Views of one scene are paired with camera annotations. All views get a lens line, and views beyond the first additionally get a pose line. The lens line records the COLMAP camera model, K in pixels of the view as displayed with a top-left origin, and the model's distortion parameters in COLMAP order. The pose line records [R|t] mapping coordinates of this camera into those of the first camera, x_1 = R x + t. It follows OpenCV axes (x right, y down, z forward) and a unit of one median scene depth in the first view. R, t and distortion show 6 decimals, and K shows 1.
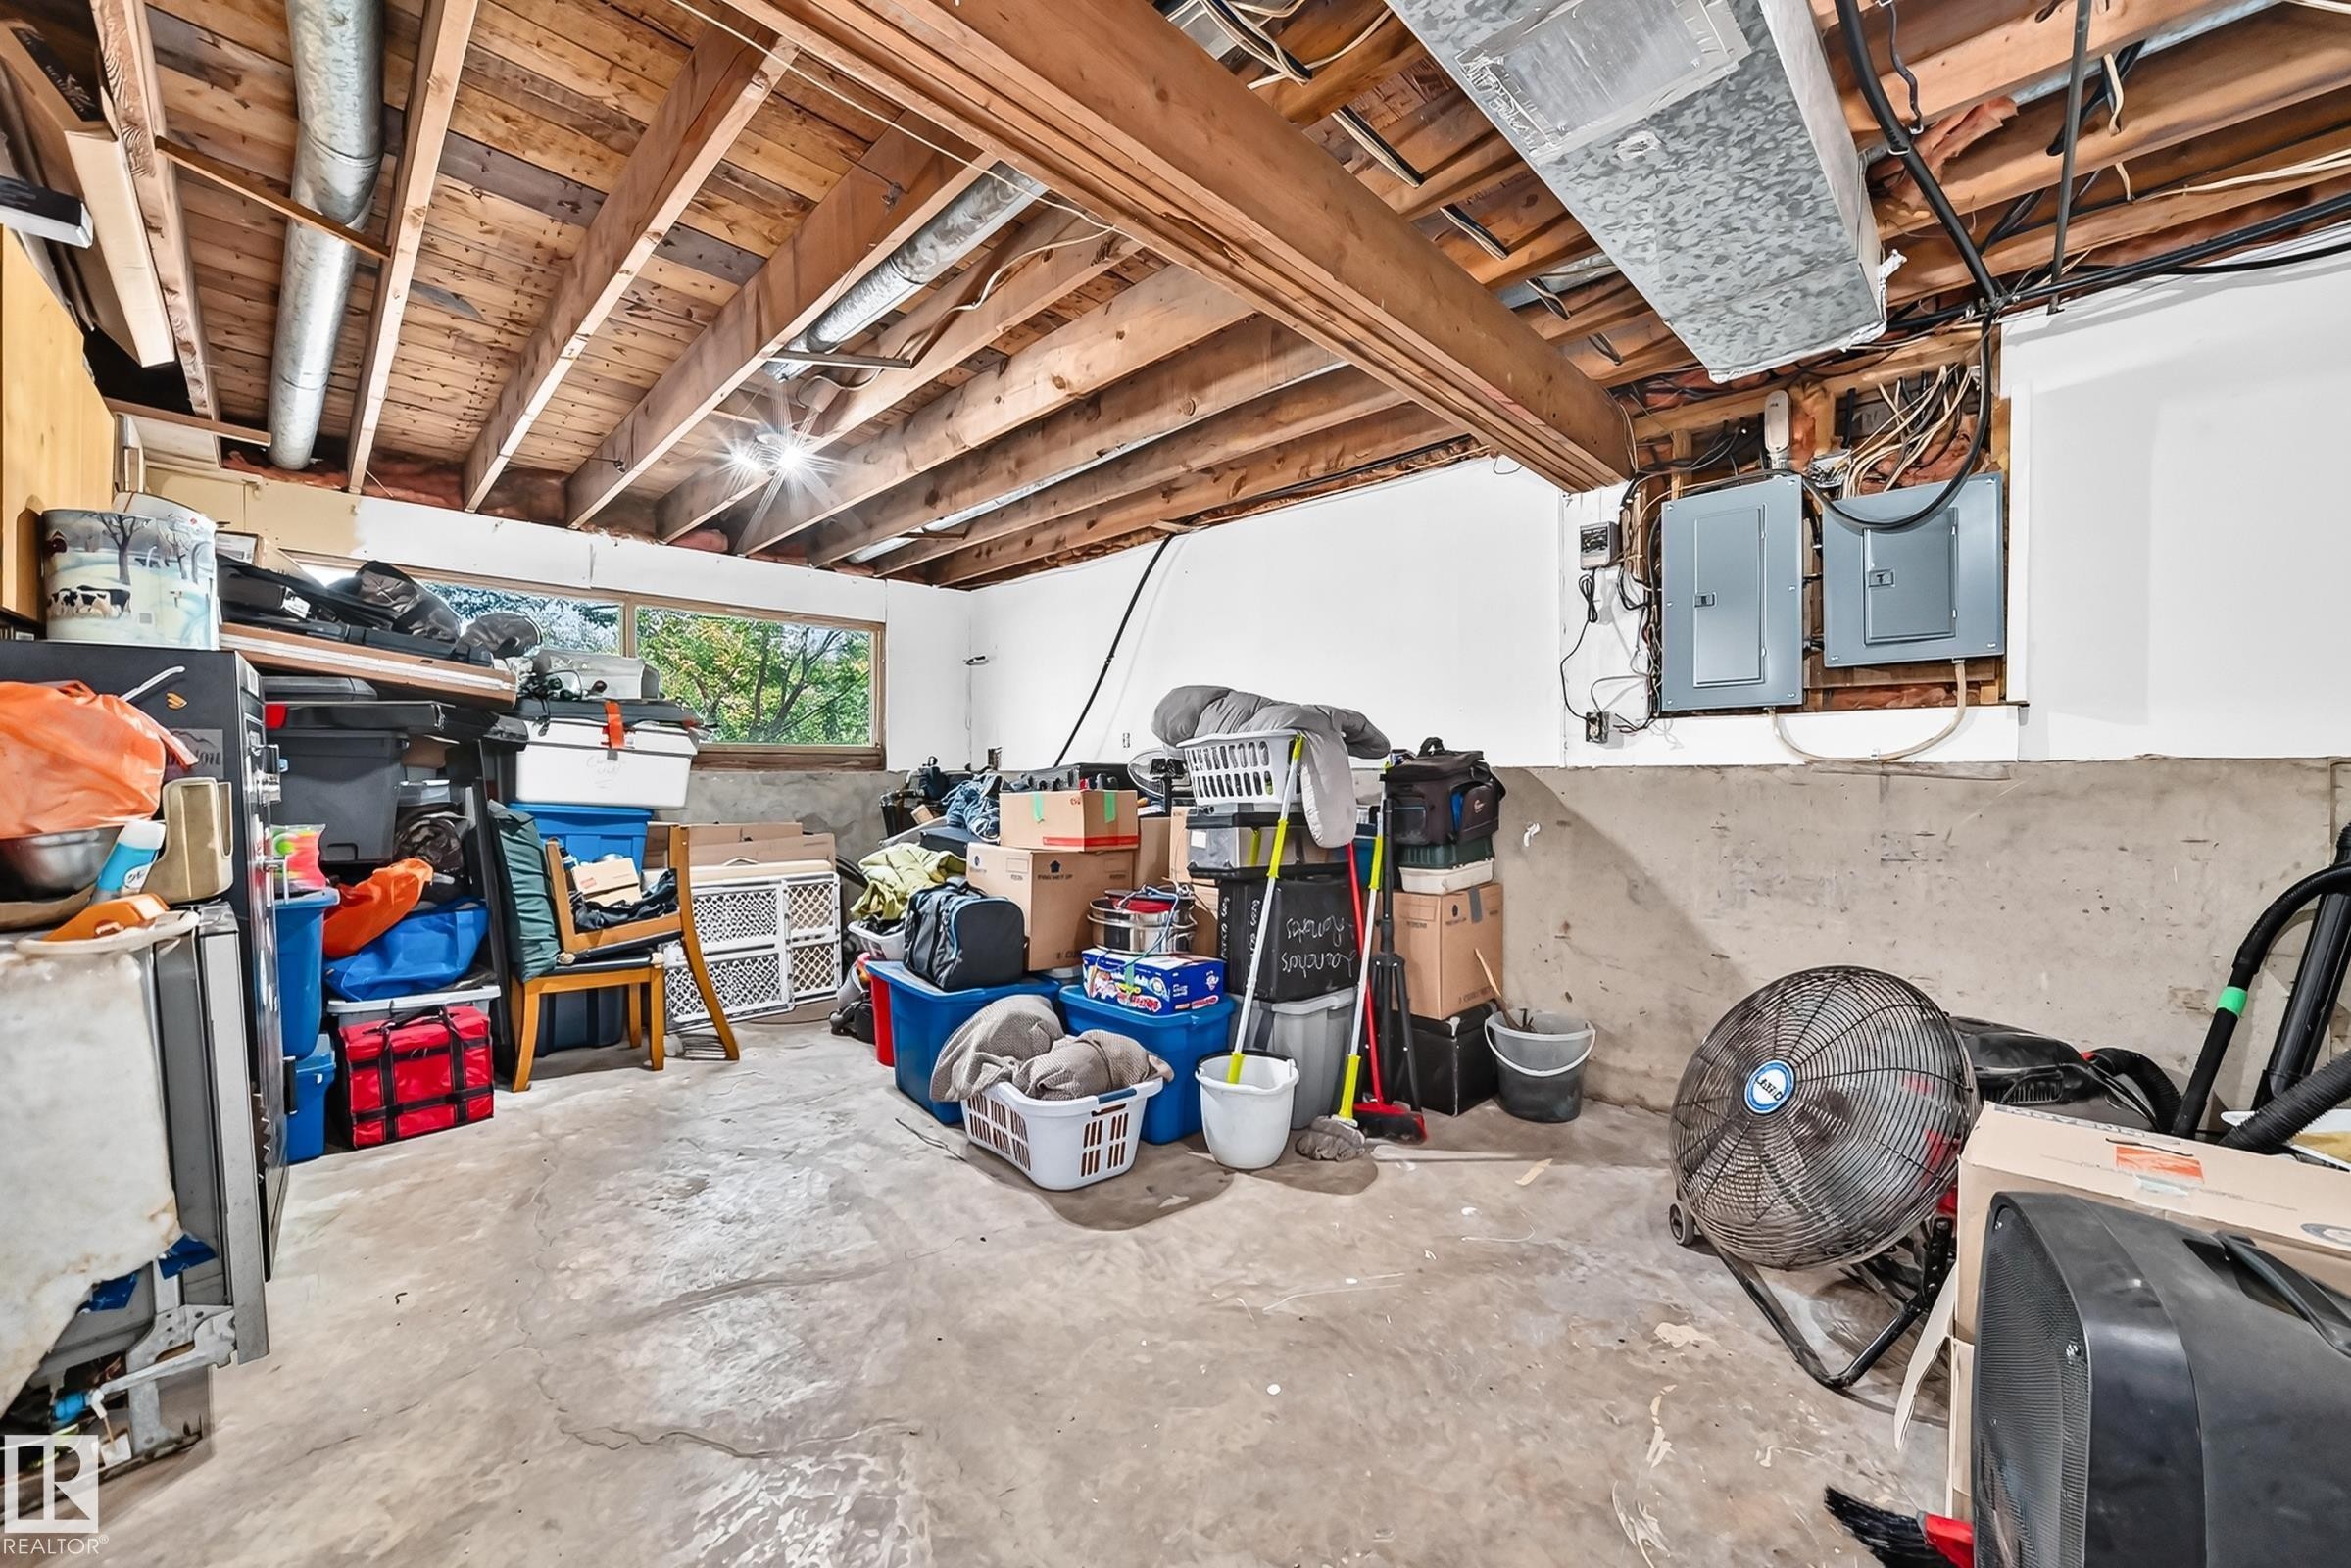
lens RADIAL K [[892.6, 0, 1174.7], [0, 892.6, 781.0], [0, 0, 1]] dist [-0.020595, 0.003478]
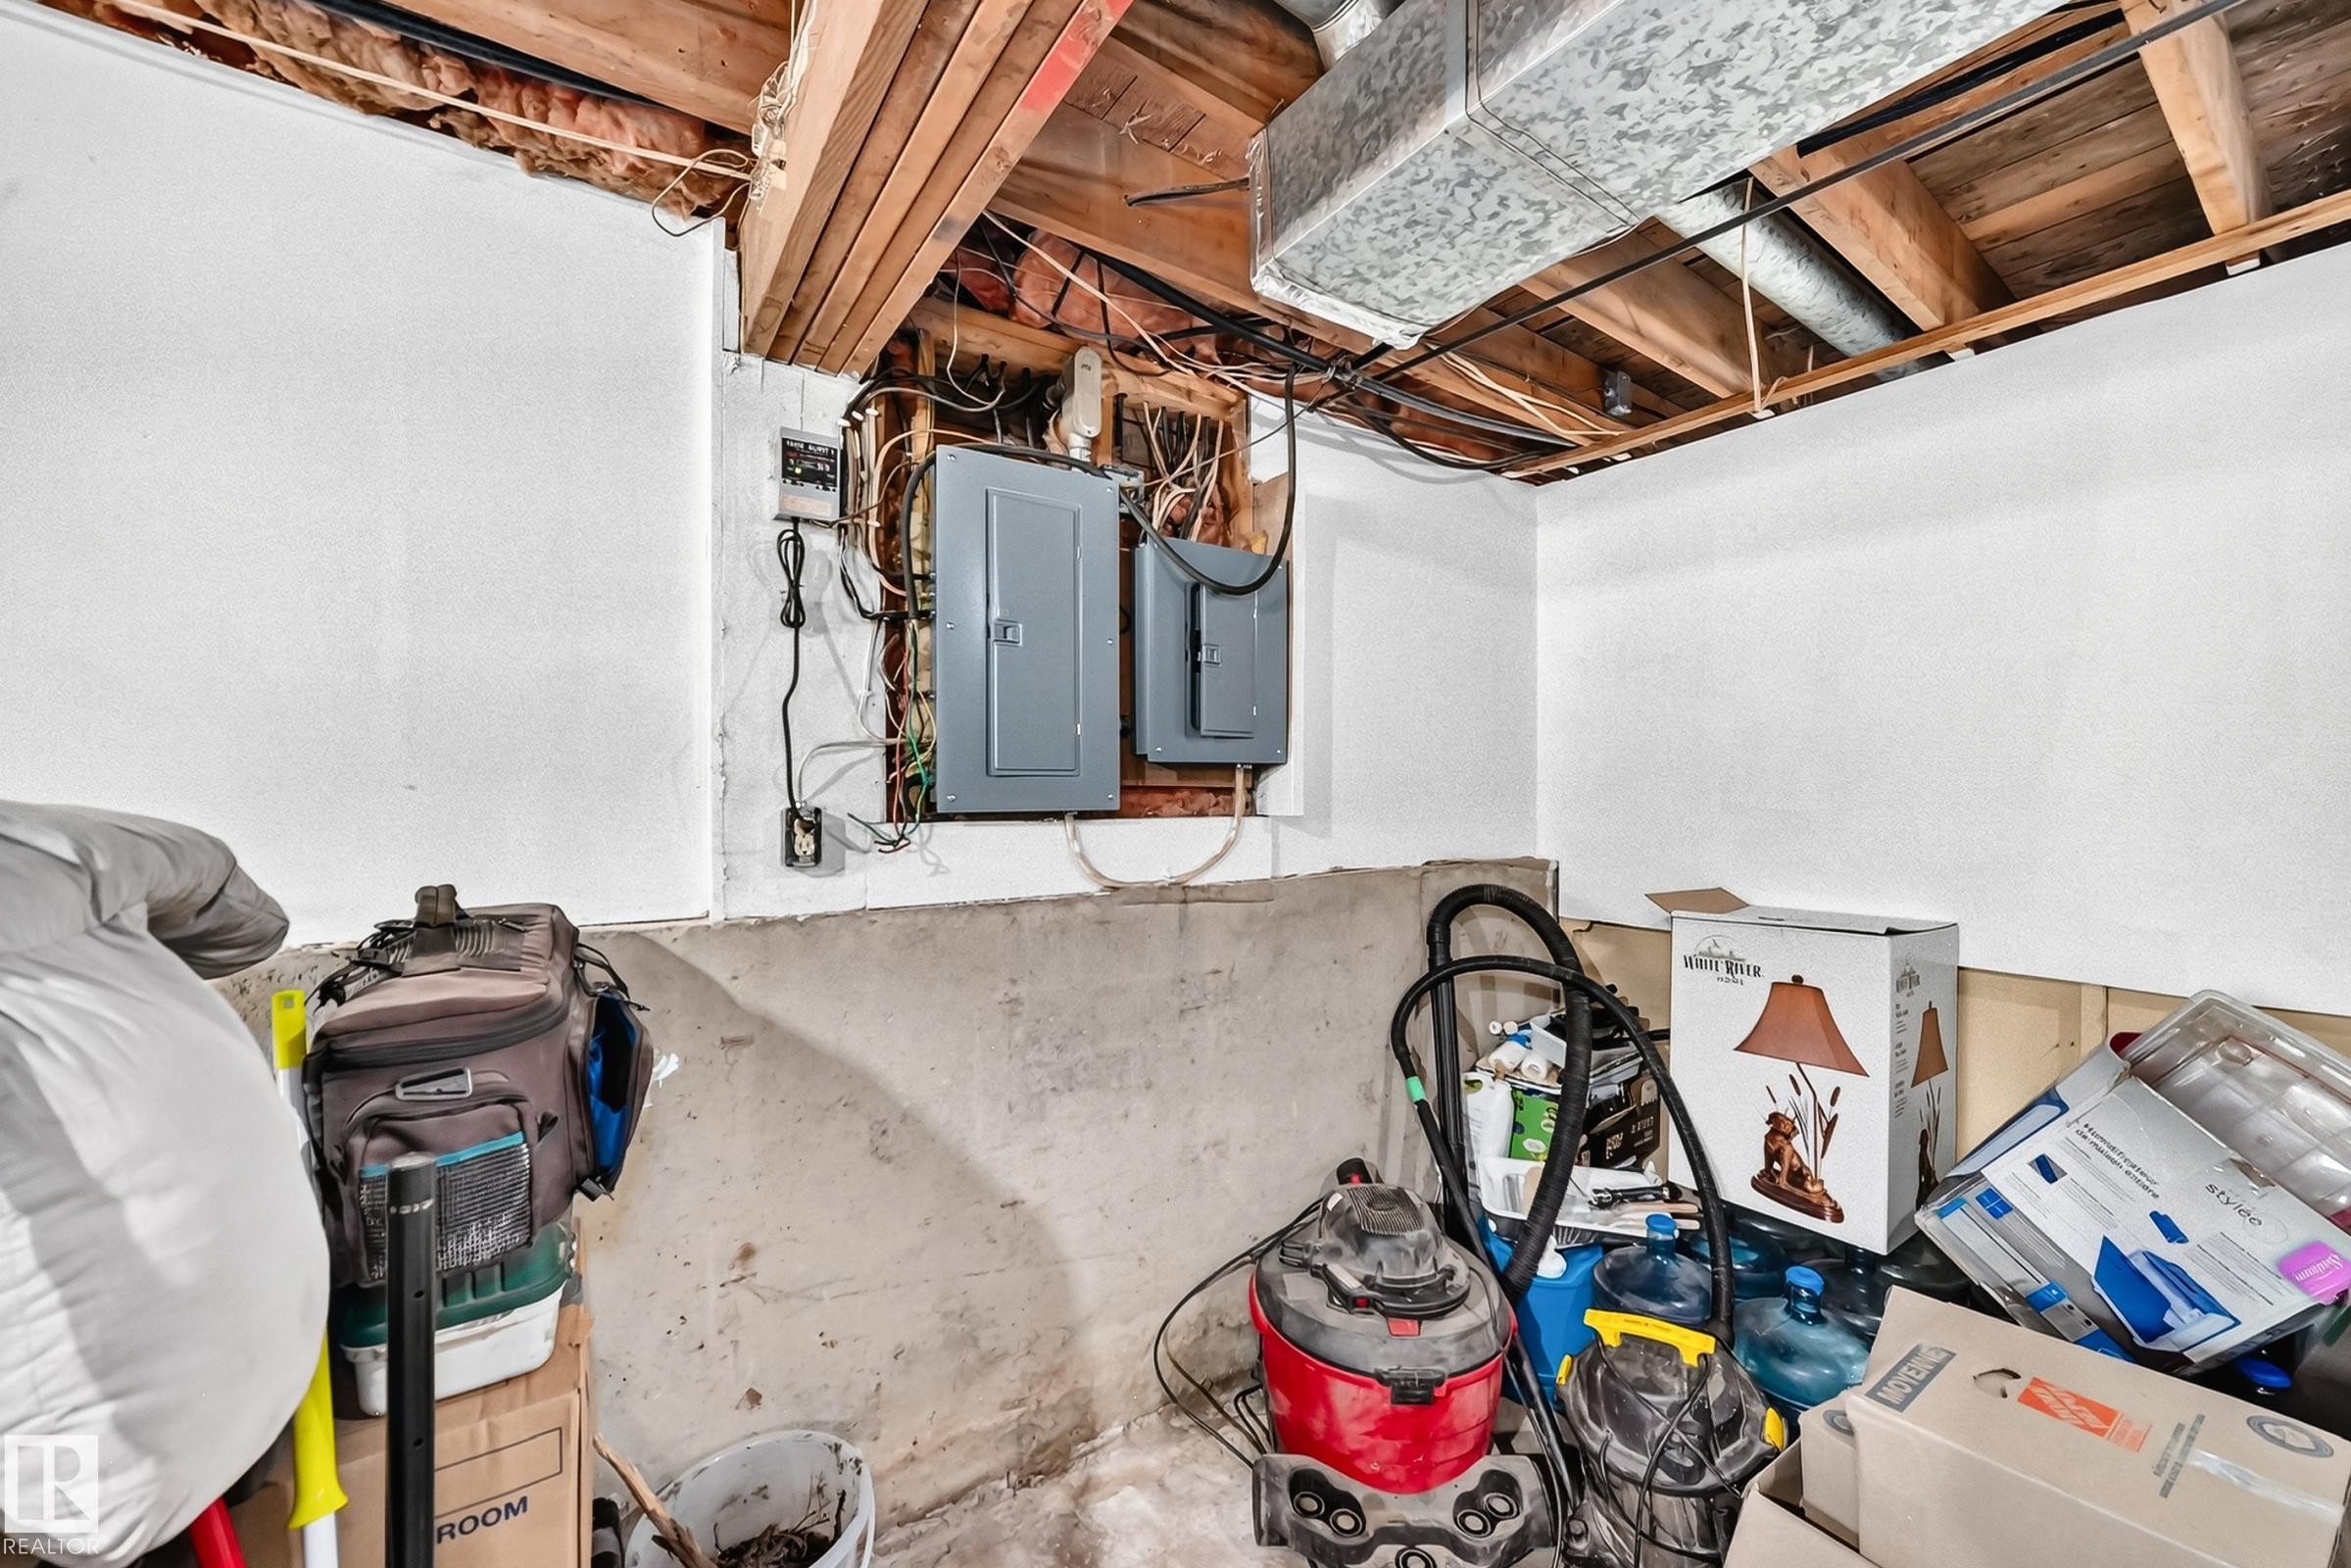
lens RADIAL K [[892.6, 0, 1172.8], [0, 892.6, 795.6], [0, 0, 1]] dist [-0.020595, 0.003478]
pose [[0.194388, -0.006299, 0.980905, 0.023281], [0.002641, 0.999979, 0.005898, -0.097467], [-0.980921, 0.001444, 0.194400, 0.781056]]
